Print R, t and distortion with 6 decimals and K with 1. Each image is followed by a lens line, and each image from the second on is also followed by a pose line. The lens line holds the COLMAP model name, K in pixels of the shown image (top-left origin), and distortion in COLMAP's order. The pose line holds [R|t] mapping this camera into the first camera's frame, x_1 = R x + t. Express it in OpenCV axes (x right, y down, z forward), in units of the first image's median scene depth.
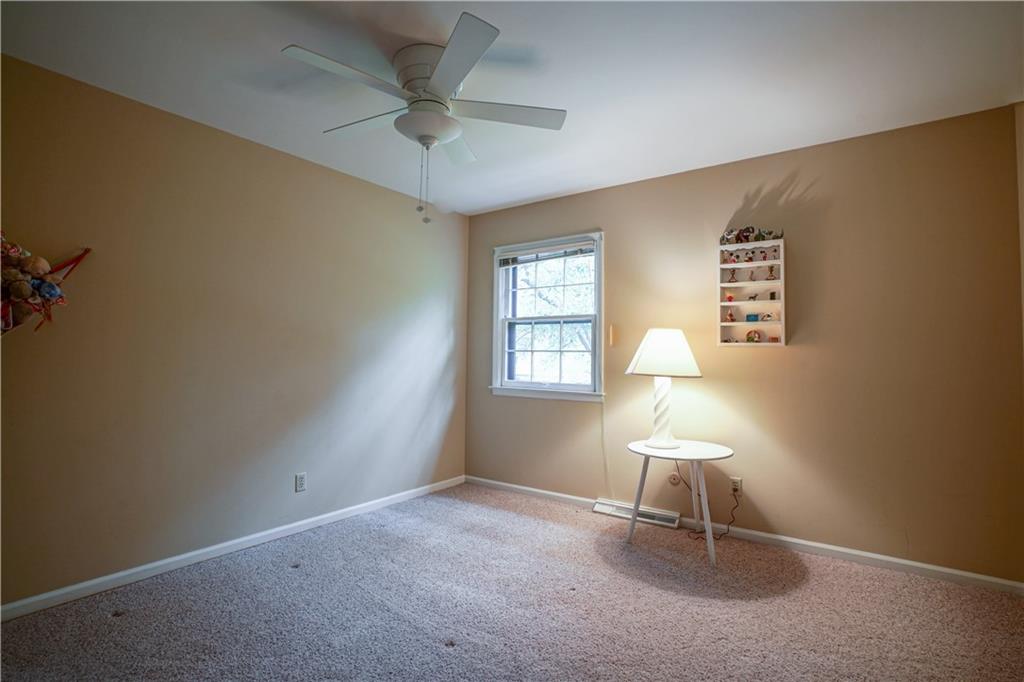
lens RADIAL K [[482.1, 0, 516.6], [0, 482.1, 338.9], [0, 0, 1]] dist [-0.055375, 0.024028]
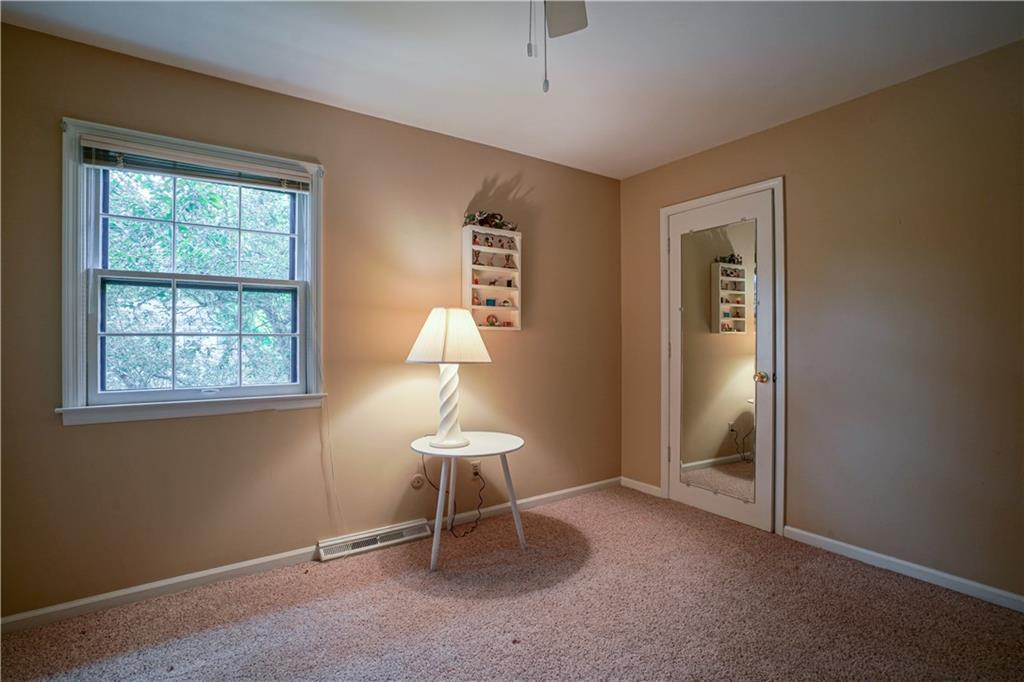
lens RADIAL K [[499.9, 0, 512.0], [0, 499.9, 341.0], [0, 0, 1]] dist [-0.059398, 0.028300]
pose [[0.327044, -0.016230, 0.944870, -0.500731], [-0.027661, 0.999260, 0.026739, 0.008390], [-0.944604, -0.034880, 0.326353, 0.593897]]
